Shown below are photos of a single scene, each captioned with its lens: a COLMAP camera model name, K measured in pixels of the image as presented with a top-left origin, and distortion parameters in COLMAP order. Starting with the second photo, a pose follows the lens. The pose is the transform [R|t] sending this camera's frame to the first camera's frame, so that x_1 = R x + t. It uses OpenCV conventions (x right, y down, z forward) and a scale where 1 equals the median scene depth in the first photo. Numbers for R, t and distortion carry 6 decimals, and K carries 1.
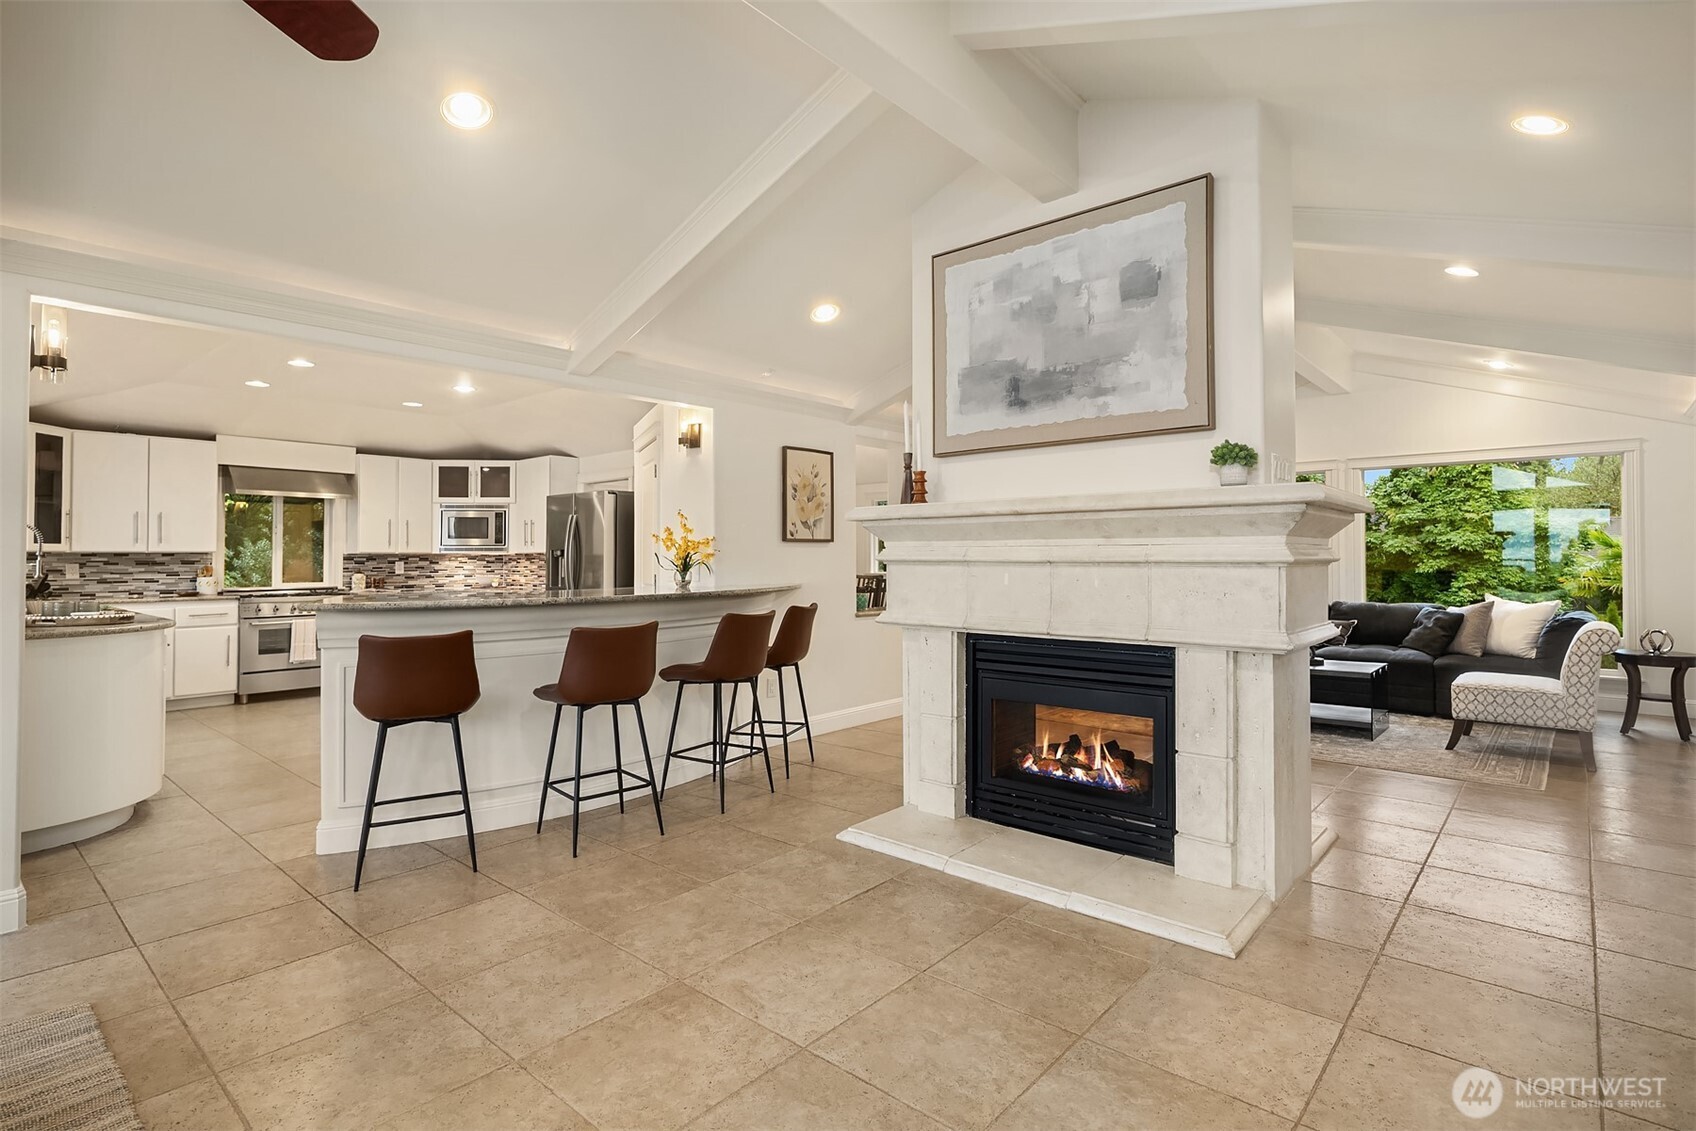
lens RADIAL K [[835.4, 0, 863.0], [0, 835.4, 547.5], [0, 0, 1]] dist [0.006216, -0.005294]
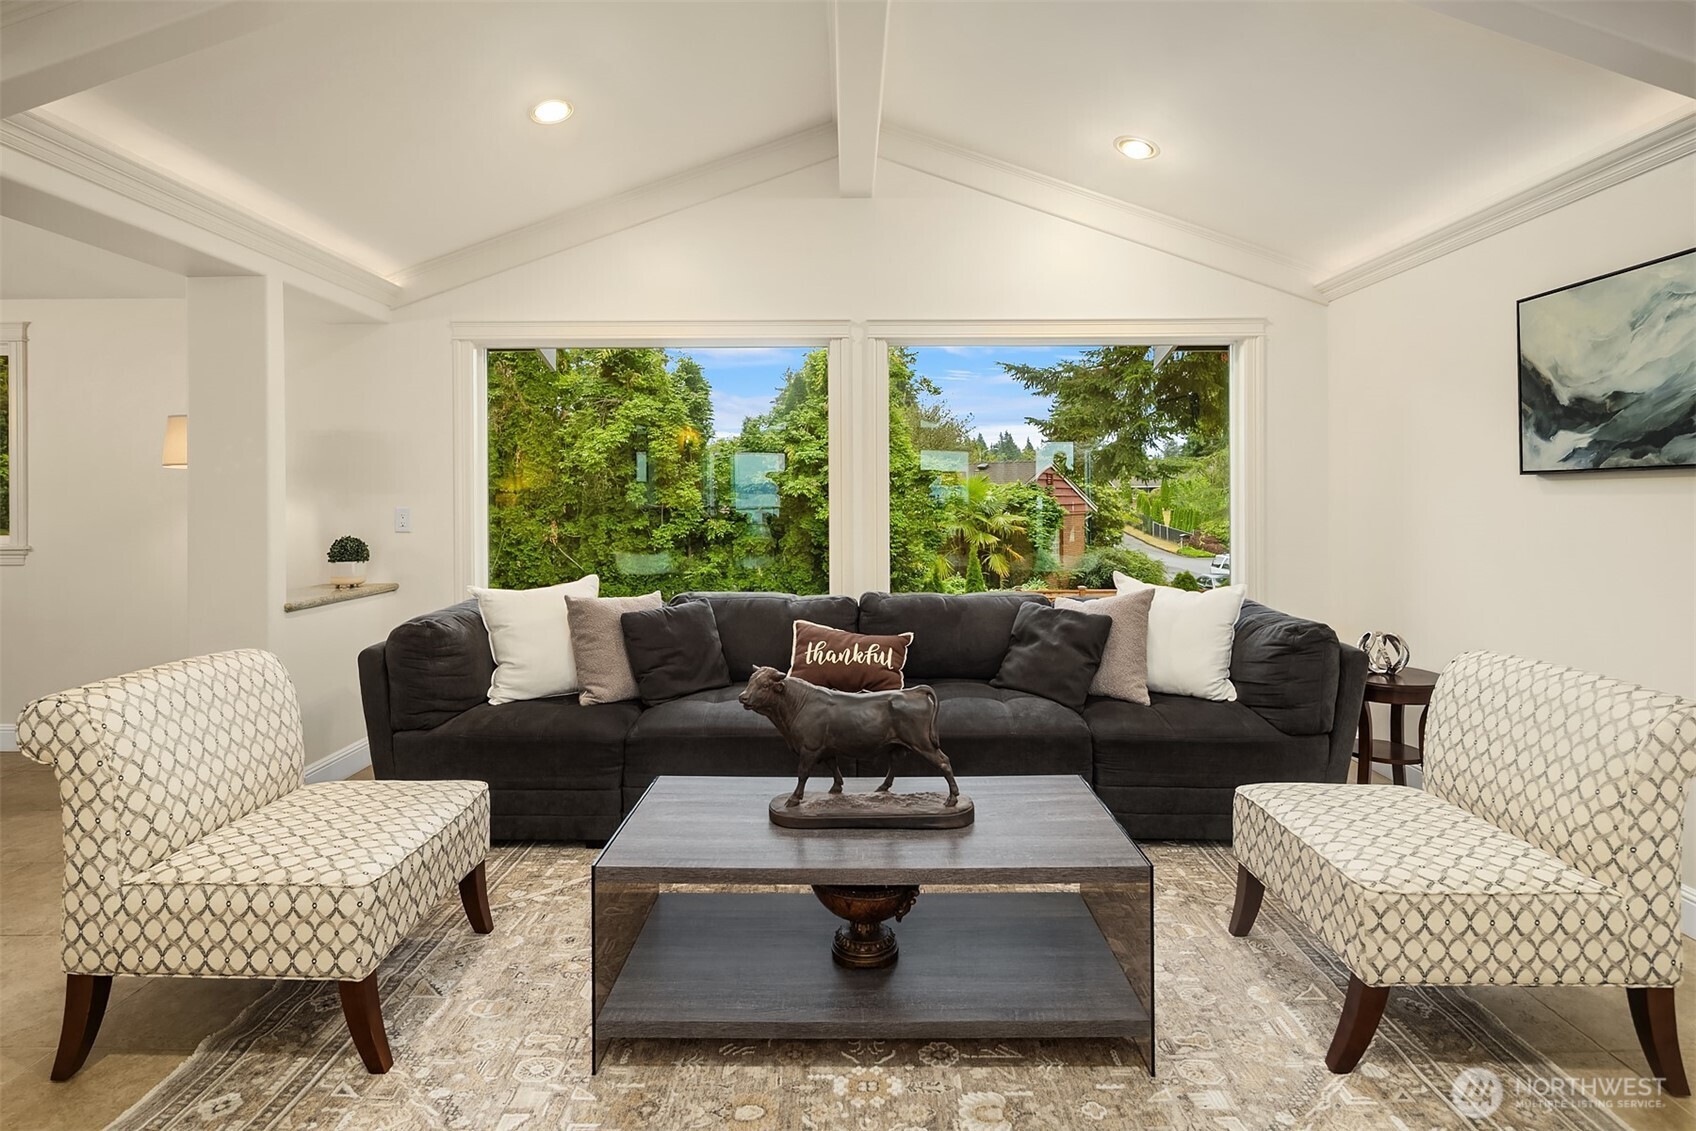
lens RADIAL K [[835.4, 0, 856.4], [0, 835.4, 495.8], [0, 0, 1]] dist [0.006216, -0.005294]
pose [[0.748652, 0.002571, 0.662958, 0.242721], [-0.006702, 0.999971, 0.003691, 0.004228], [-0.662929, -0.007206, 0.748647, 0.658250]]
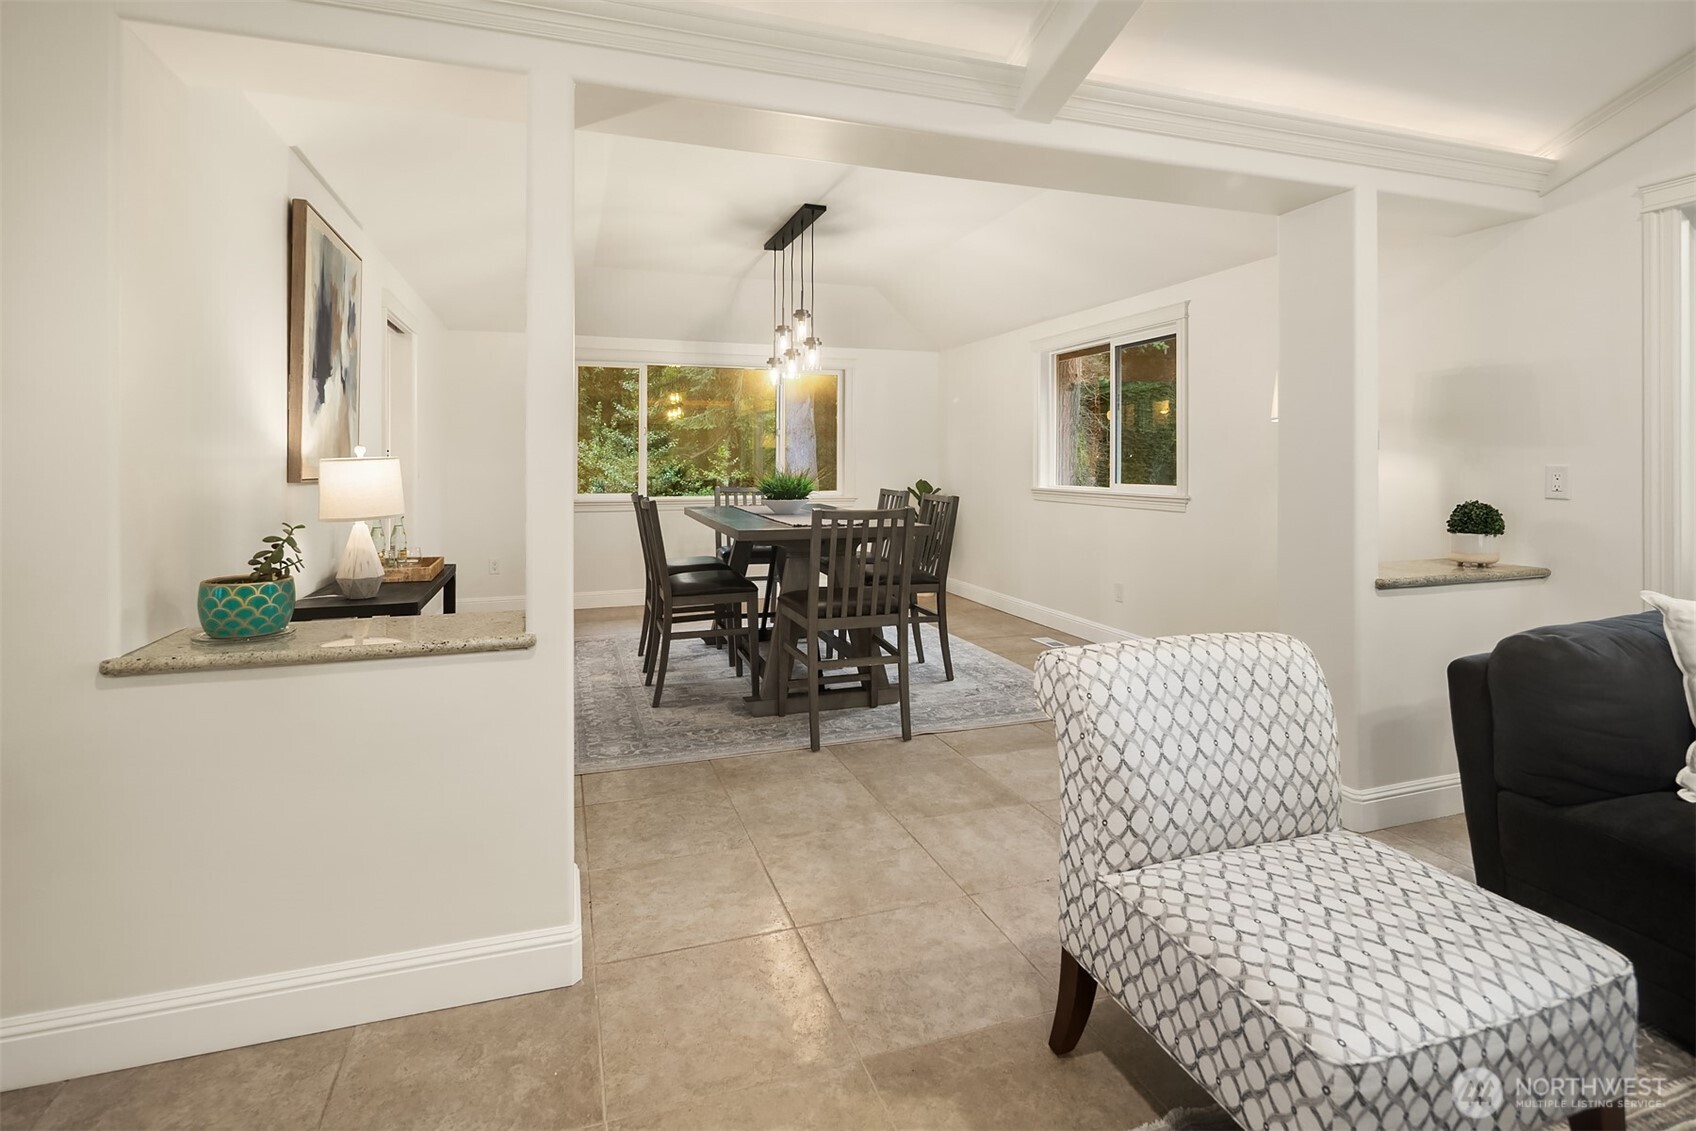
lens RADIAL K [[835.4, 0, 841.9], [0, 835.4, 465.5], [0, 0, 1]] dist [0.006216, -0.005294]
pose [[0.862248, 0.004259, -0.506468, 0.297487], [0.005230, 0.999836, 0.017313, 0.007953], [0.506459, -0.017577, 0.862085, 0.762466]]
